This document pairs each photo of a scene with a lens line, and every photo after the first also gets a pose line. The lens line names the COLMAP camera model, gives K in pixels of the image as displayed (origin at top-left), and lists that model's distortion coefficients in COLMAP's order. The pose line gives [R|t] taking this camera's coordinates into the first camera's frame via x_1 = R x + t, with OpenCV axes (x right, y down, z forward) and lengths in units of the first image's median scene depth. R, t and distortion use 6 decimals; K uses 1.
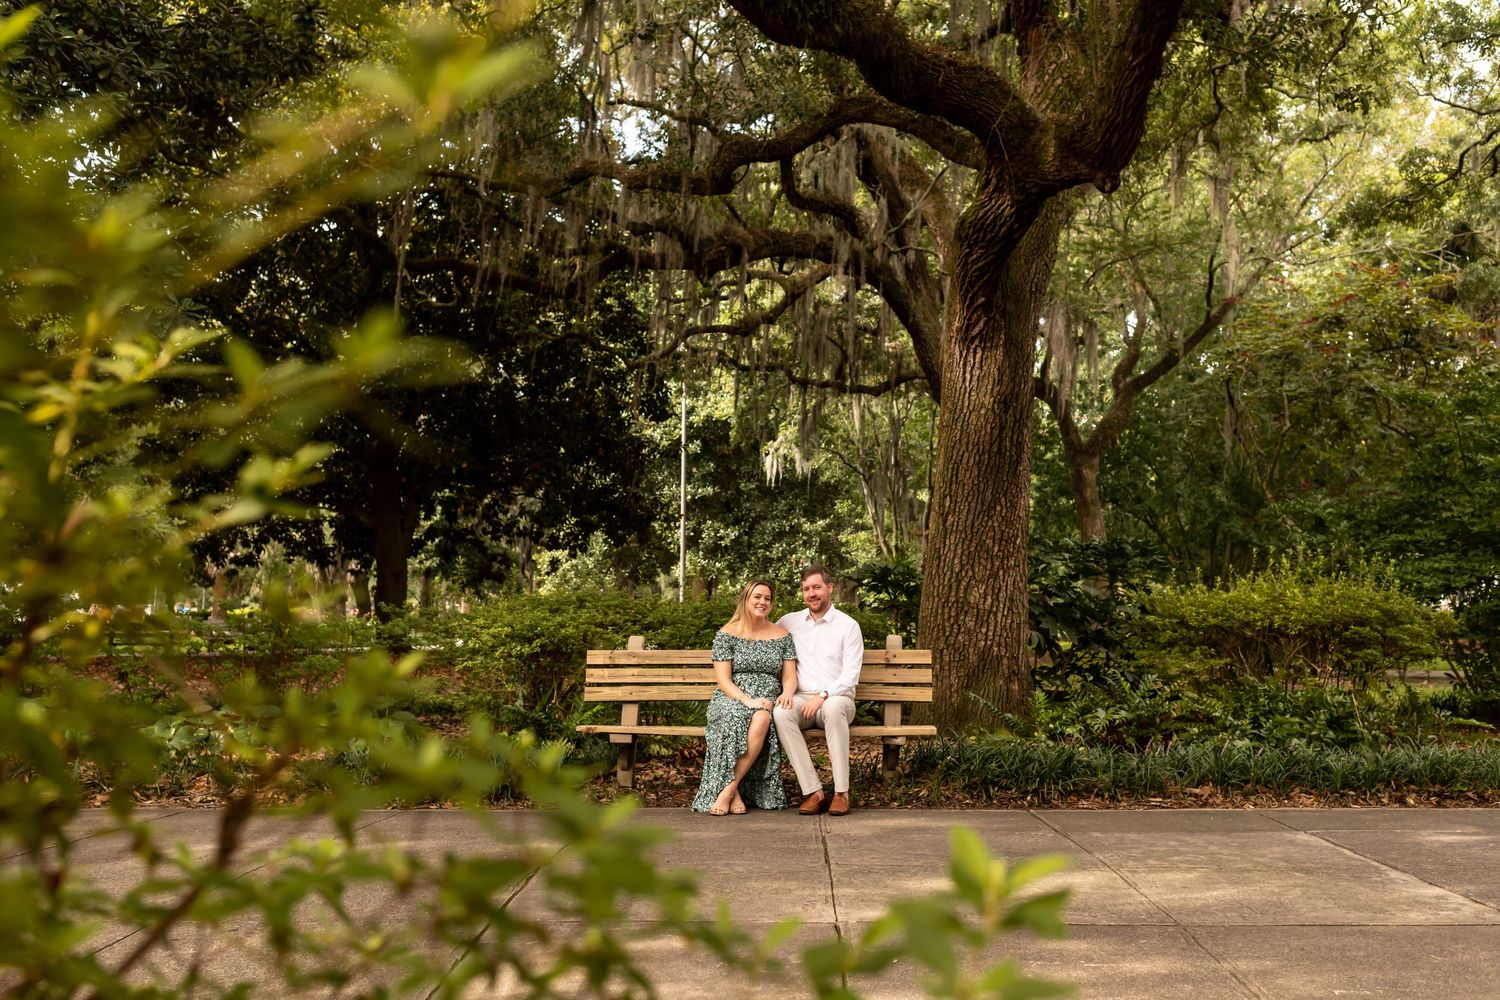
lens RADIAL K [[1522.2, 0, 750.2], [0, 1522.2, 502.0], [0, 0, 1]] dist [0.002299, 0.000000]
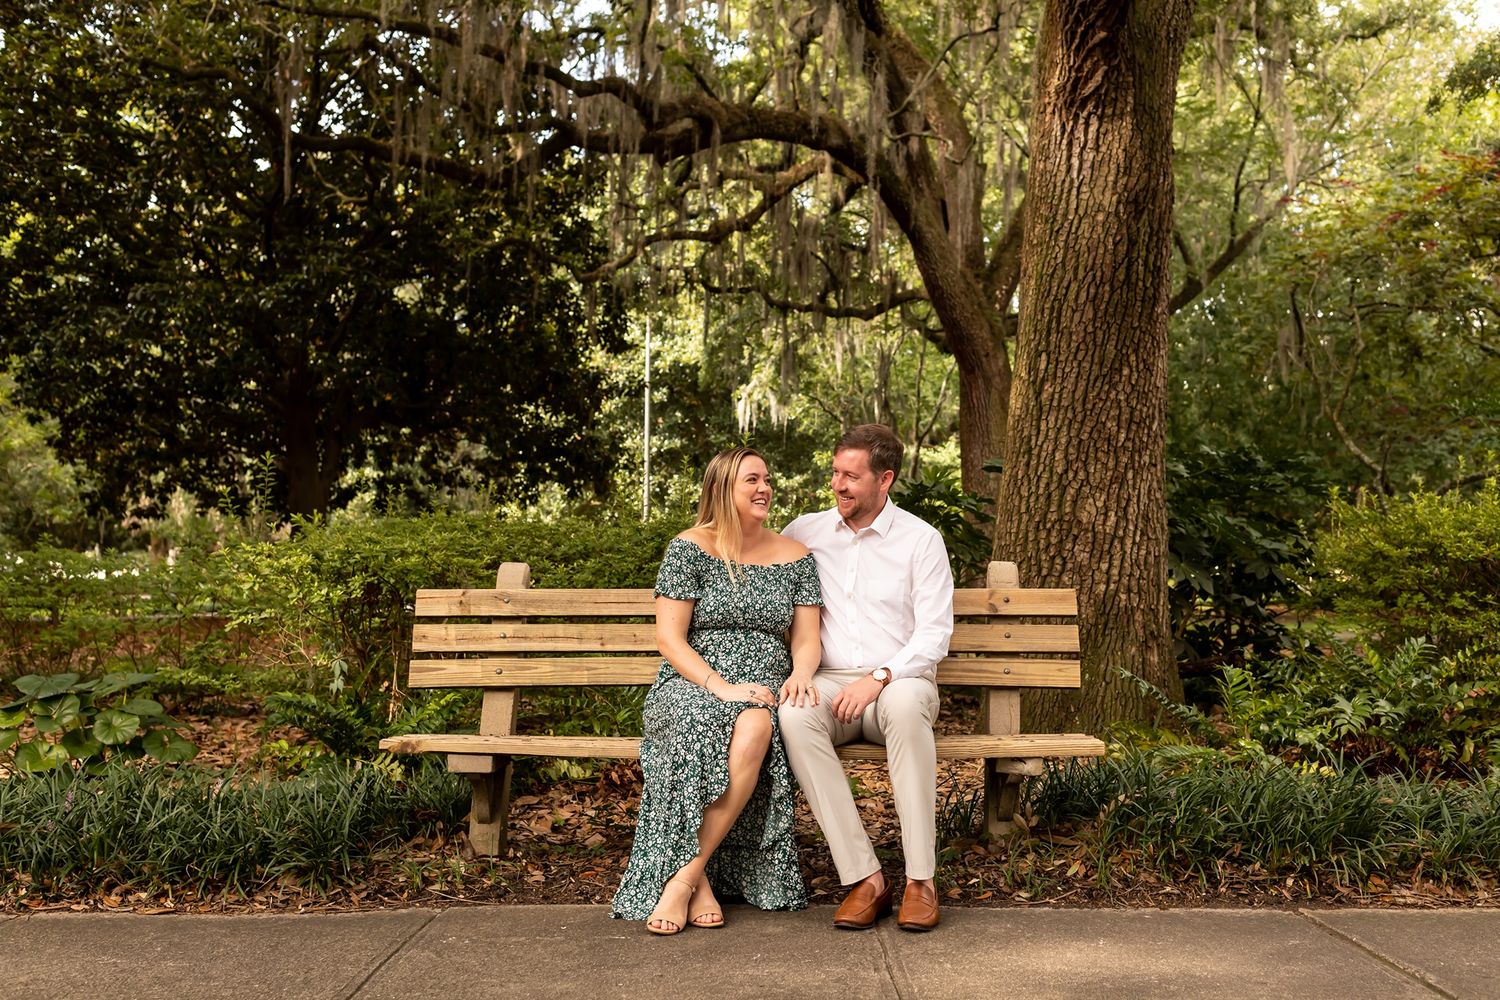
lens RADIAL K [[1573.1, 0, 749.9], [0, 1573.1, 498.4], [0, 0, 1]] dist [0.000277, 0.000000]
pose [[0.999819, 0.001710, 0.018964, -0.002751], [-0.002120, 0.999764, 0.021643, 0.042124], [-0.018923, -0.021680, 0.999586, 0.356192]]
